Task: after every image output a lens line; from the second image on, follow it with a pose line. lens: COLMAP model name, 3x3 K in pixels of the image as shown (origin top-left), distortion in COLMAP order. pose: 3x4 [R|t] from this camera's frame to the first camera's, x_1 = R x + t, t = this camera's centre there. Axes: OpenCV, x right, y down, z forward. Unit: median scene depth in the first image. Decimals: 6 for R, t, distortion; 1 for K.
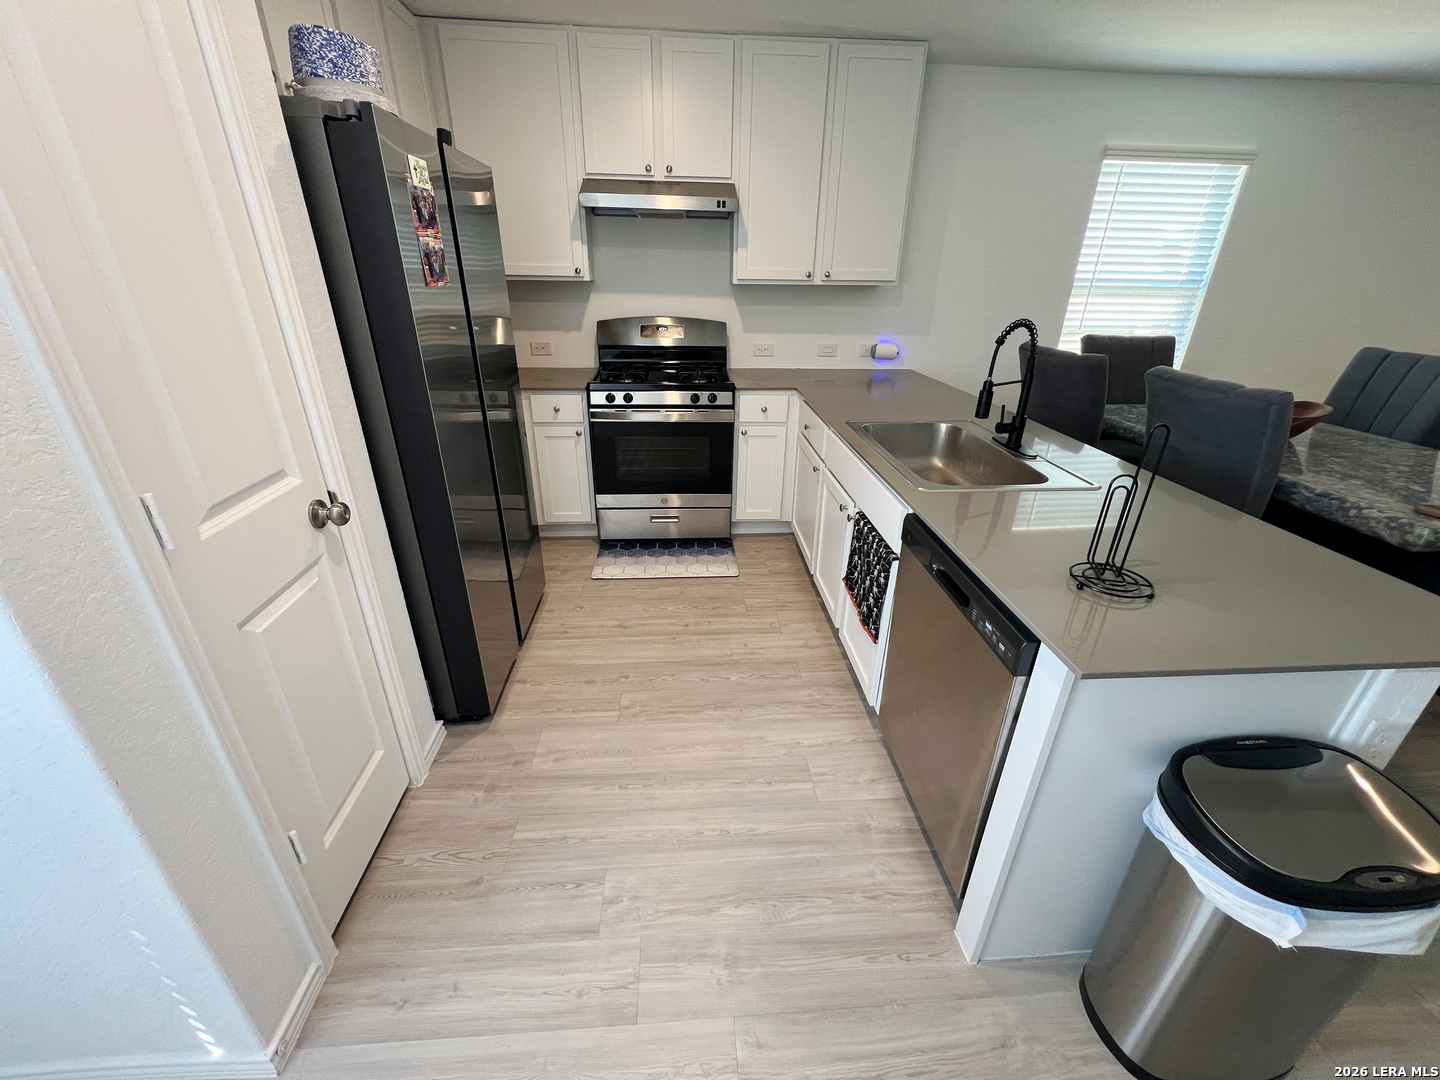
lens RADIAL K [[577.2, 0, 720.5], [0, 577.2, 538.4], [0, 0, 1]] dist [0.001149, -0.000353]
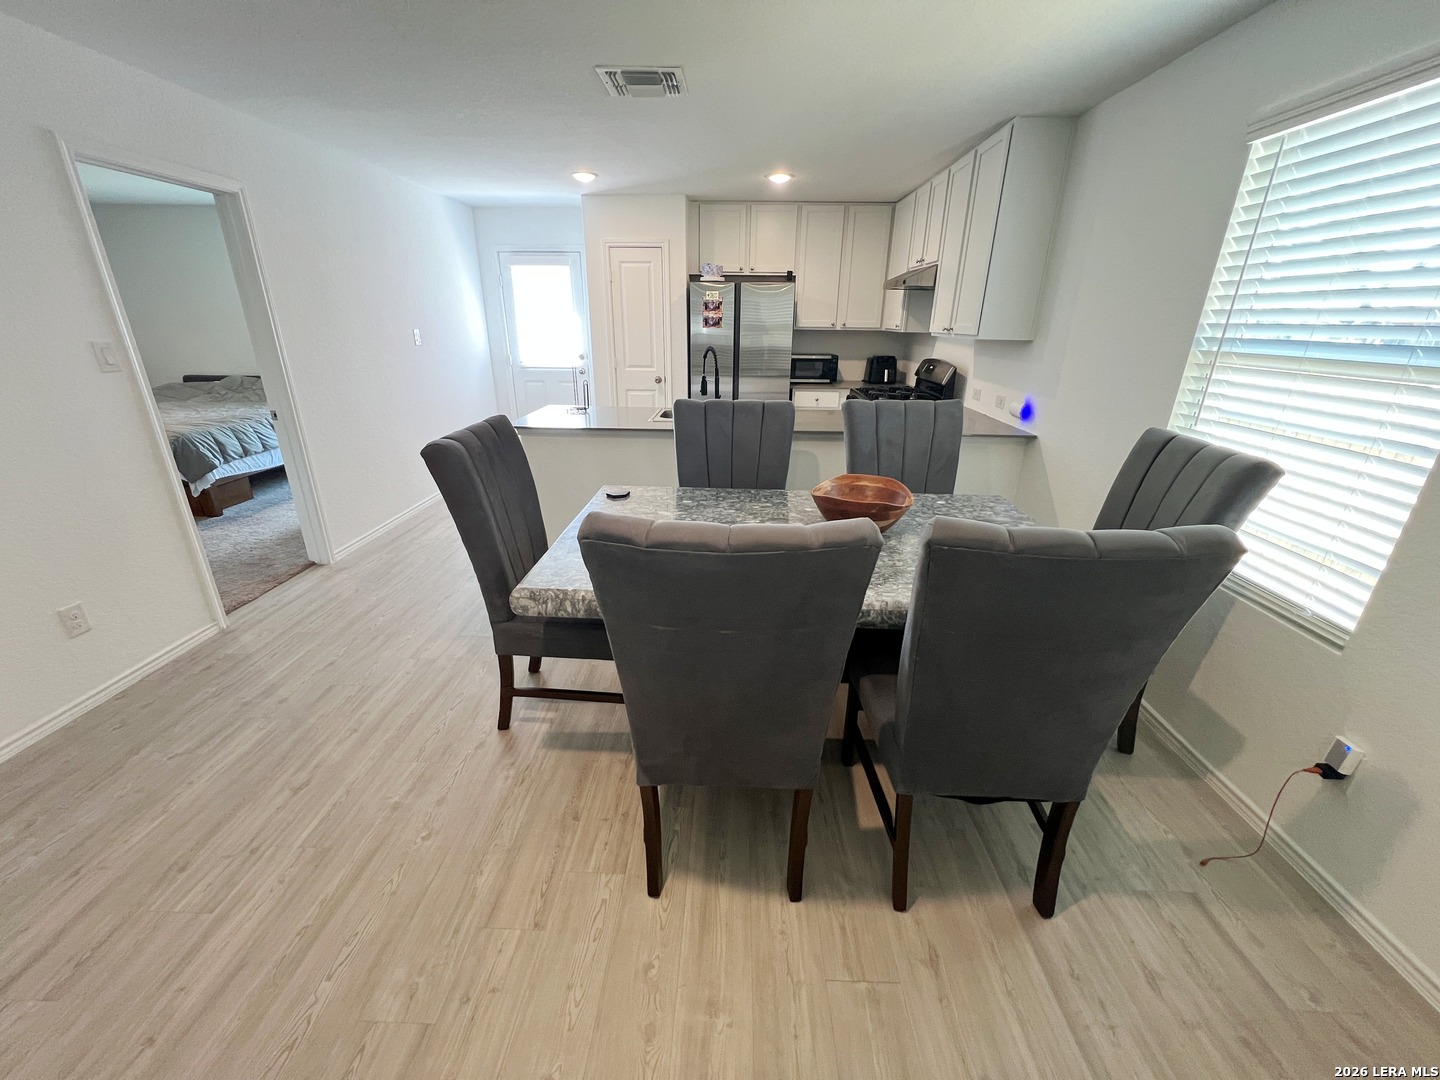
lens RADIAL K [[577.2, 0, 713.8], [0, 577.2, 534.8], [0, 0, 1]] dist [0.001149, -0.000353]
pose [[-0.114441, 0.335722, -0.934984, 1.534784], [-0.430965, 0.831216, 0.351212, -0.325225], [0.895082, 0.443138, 0.049560, 0.721427]]
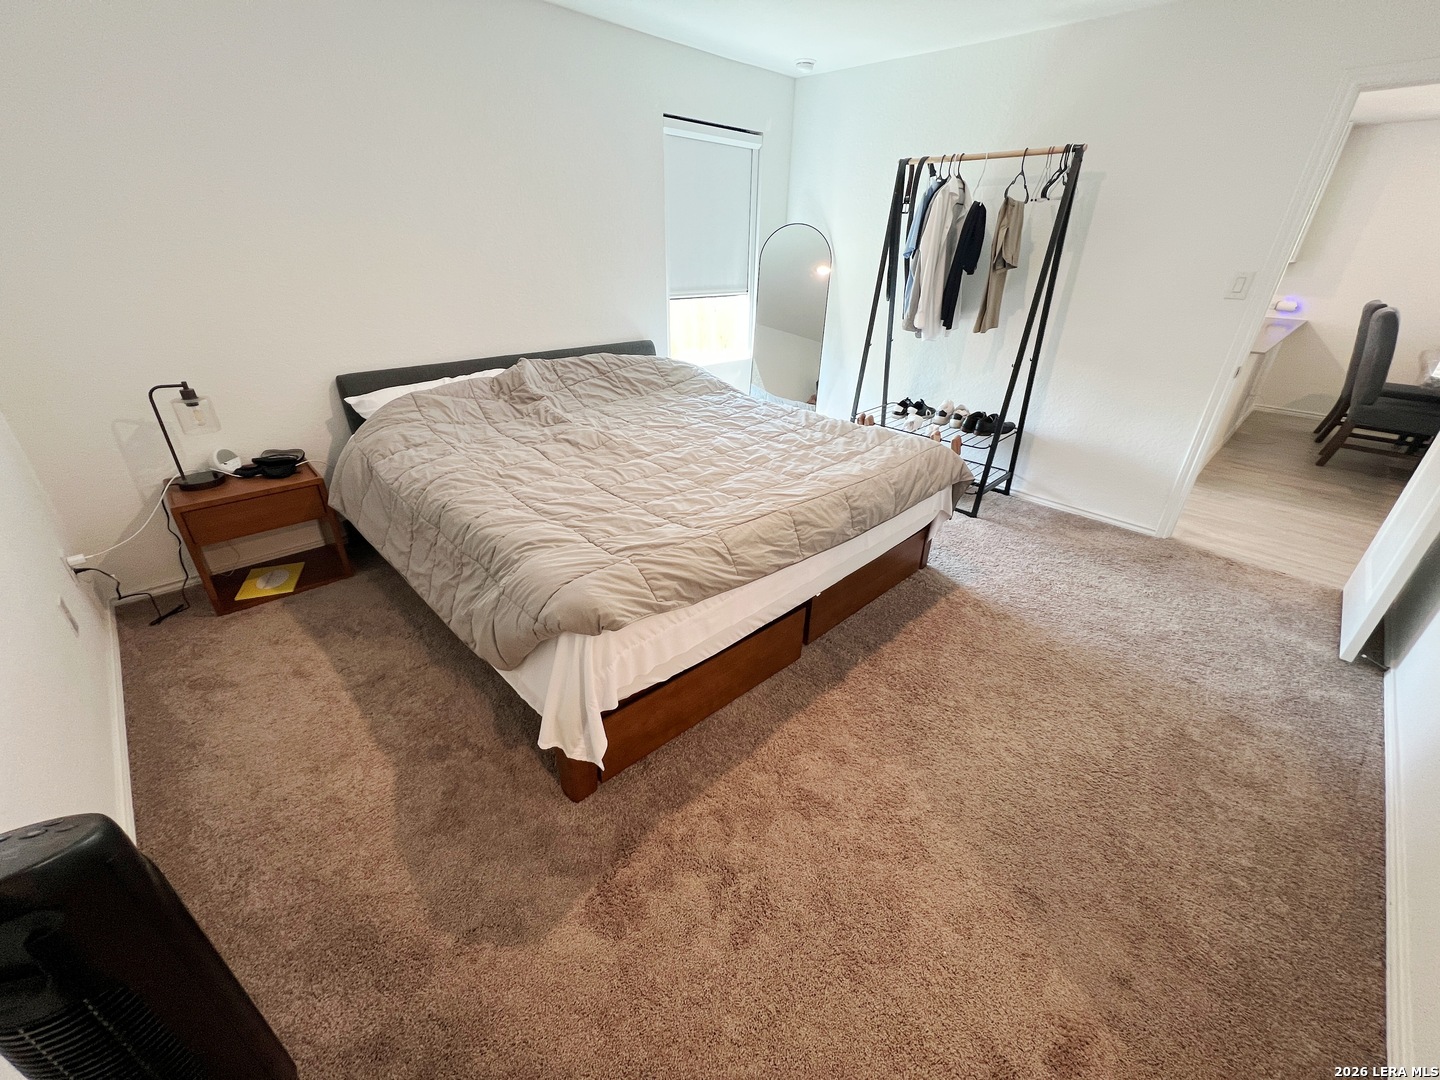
lens RADIAL K [[577.2, 0, 717.2], [0, 577.2, 541.5], [0, 0, 1]] dist [0.001149, -0.000353]
pose [[0.642686, 0.347257, -0.682911, 0.702958], [-0.333124, 0.929367, 0.159076, 0.647675], [0.689915, 0.125258, 0.712971, -1.341274]]
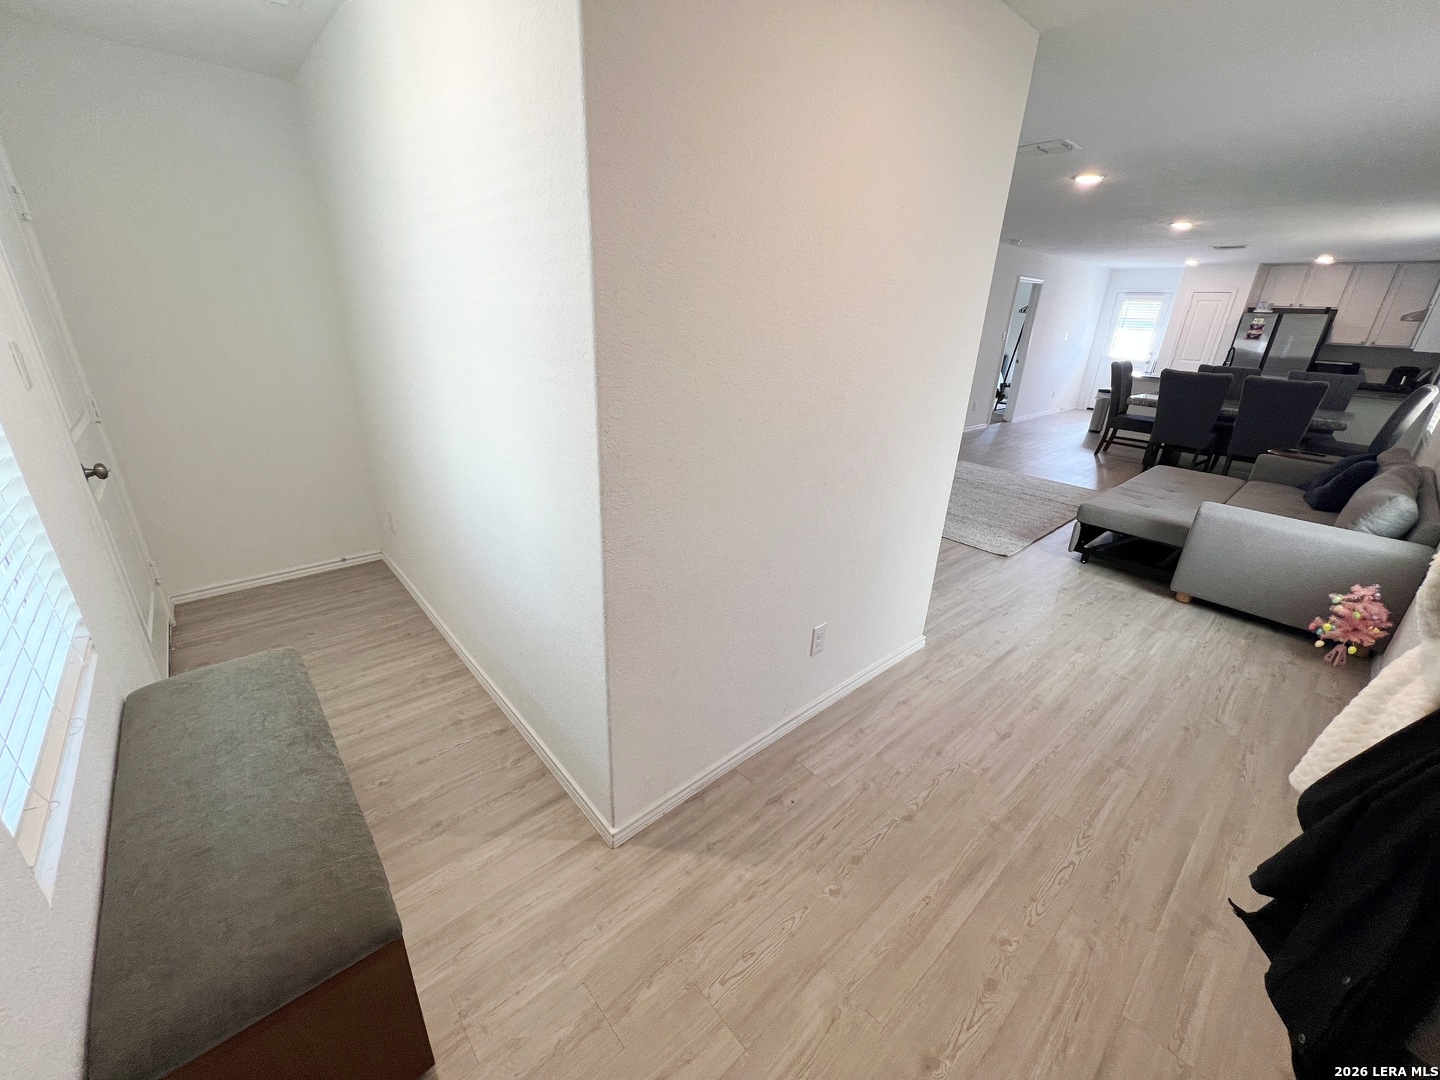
lens RADIAL K [[577.7, 0, 724.1], [0, 577.7, 529.1], [0, 0, 1]] dist [0.002086, -0.000711]
pose [[-0.793669, 0.173584, -0.583060, 3.650209], [-0.301765, 0.719869, 0.625081, -0.560452], [0.528231, 0.672054, -0.518956, 1.267352]]
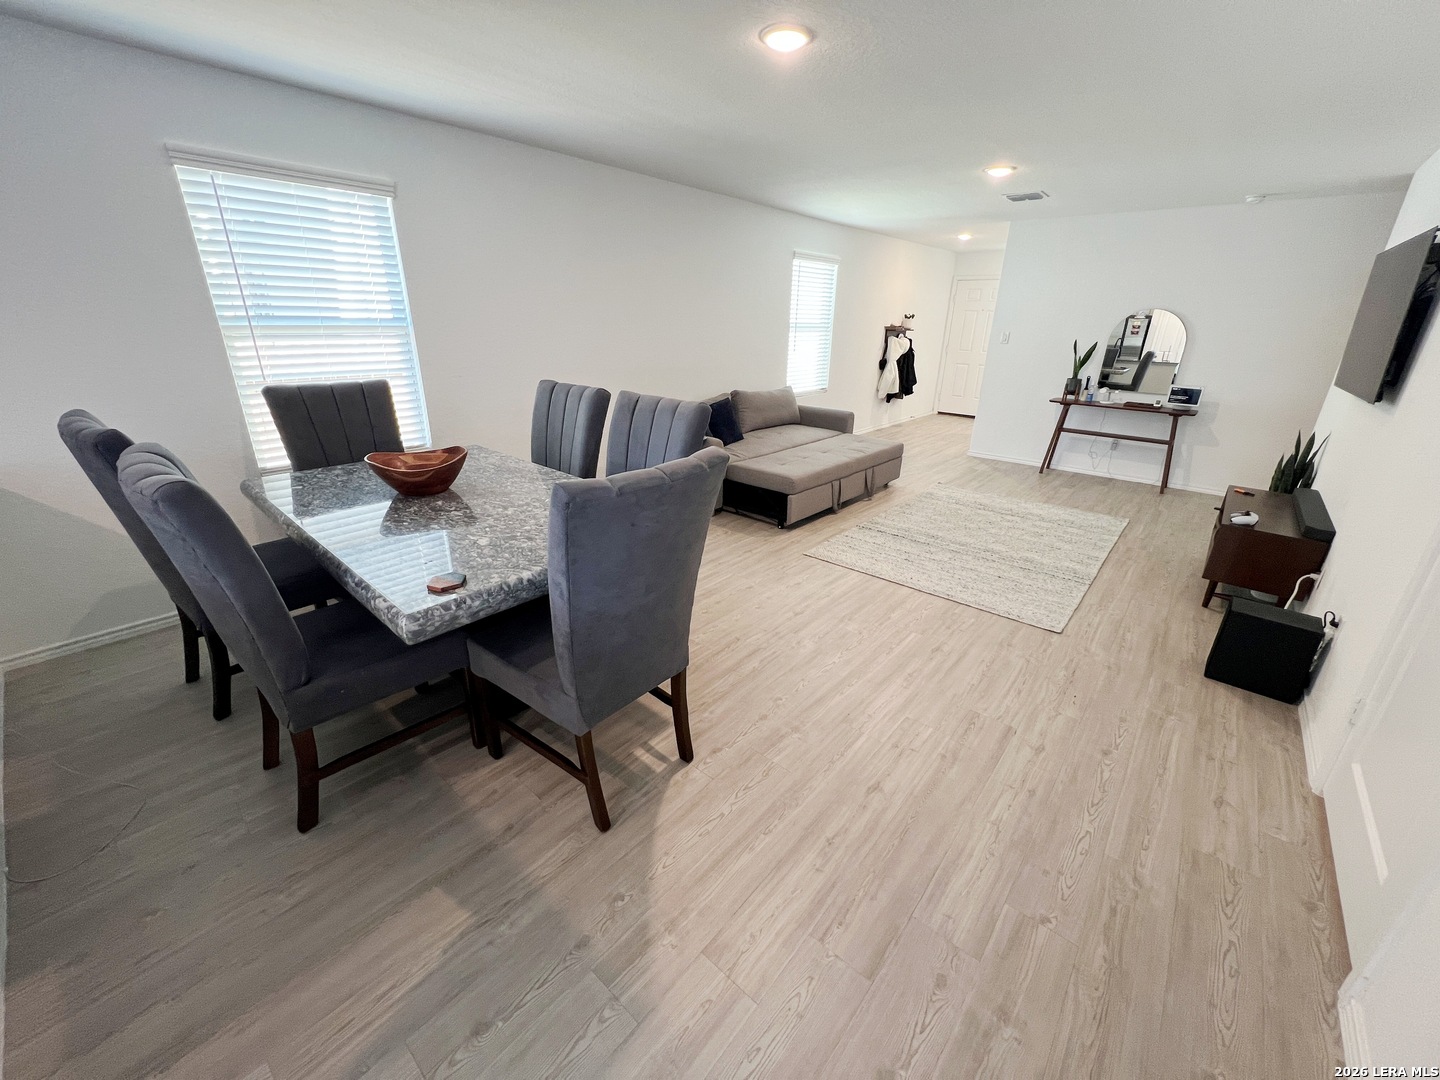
lens RADIAL K [[577.2, 0, 718.9], [0, 577.2, 537.3], [0, 0, 1]] dist [0.001149, -0.000353]
pose [[0.708696, -0.255827, 0.657497, 0.599480], [0.290298, 0.955132, 0.058732, -0.026018], [-0.643022, 0.149247, 0.751165, 0.046988]]
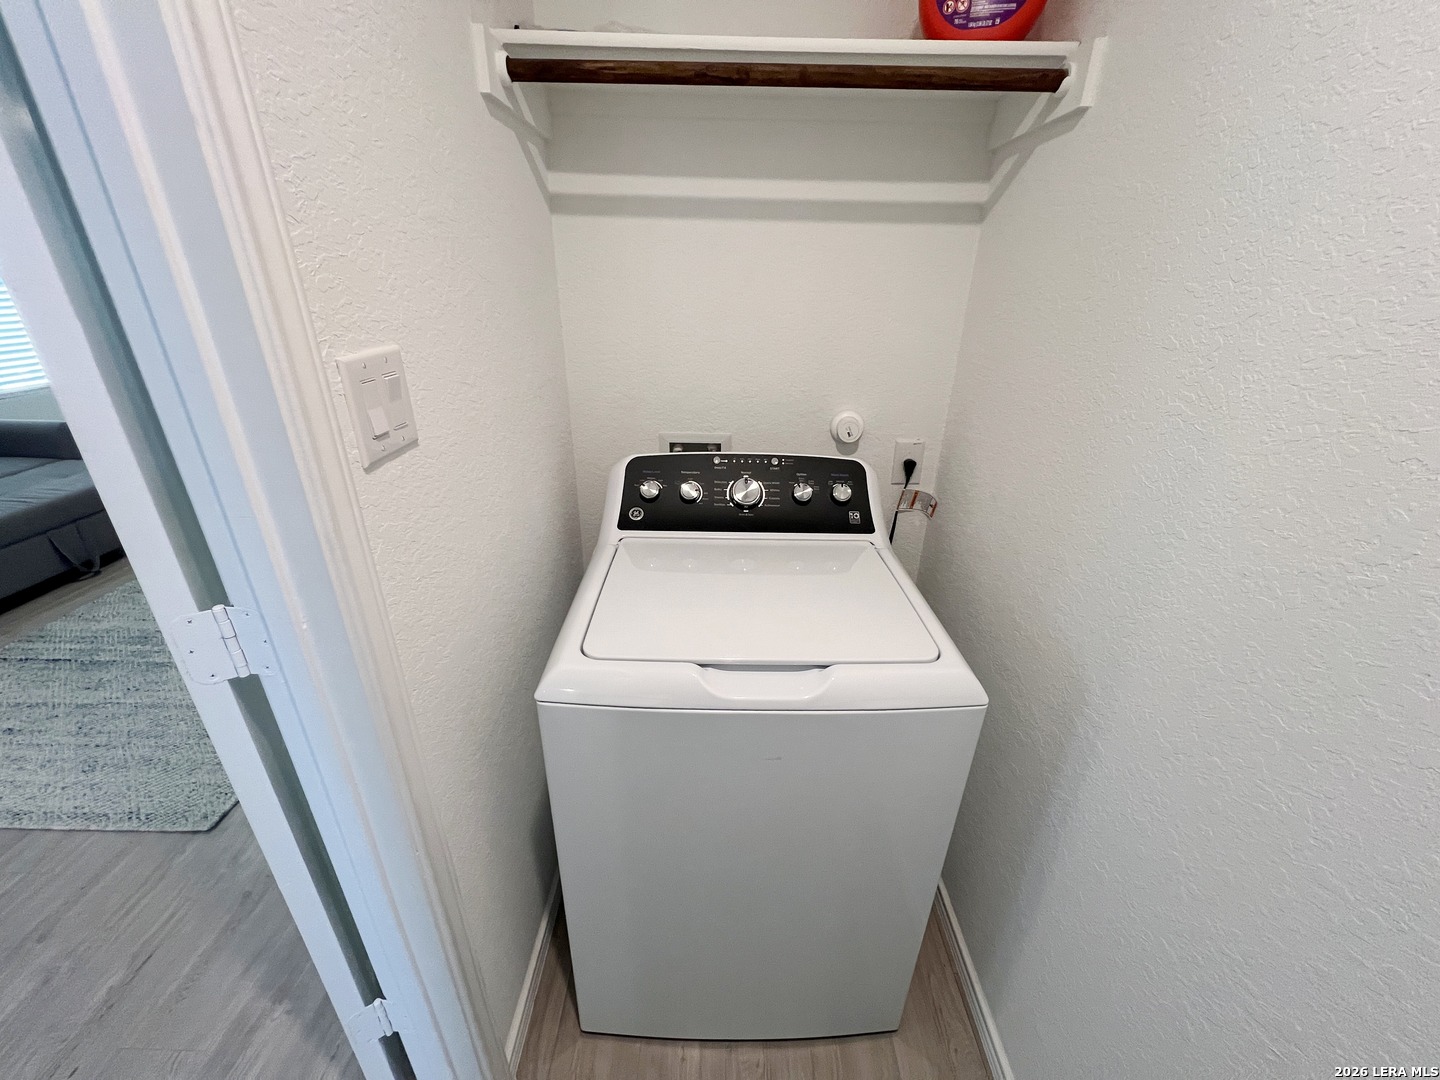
lens RADIAL K [[577.7, 0, 713.3], [0, 577.7, 538.1], [0, 0, 1]] dist [0.002086, -0.000711]
pose [[0.098301, -0.429078, 0.897903, 1.281474], [0.406524, 0.840870, 0.357318, 0.119055], [-0.908336, 0.329894, 0.257089, -0.238685]]
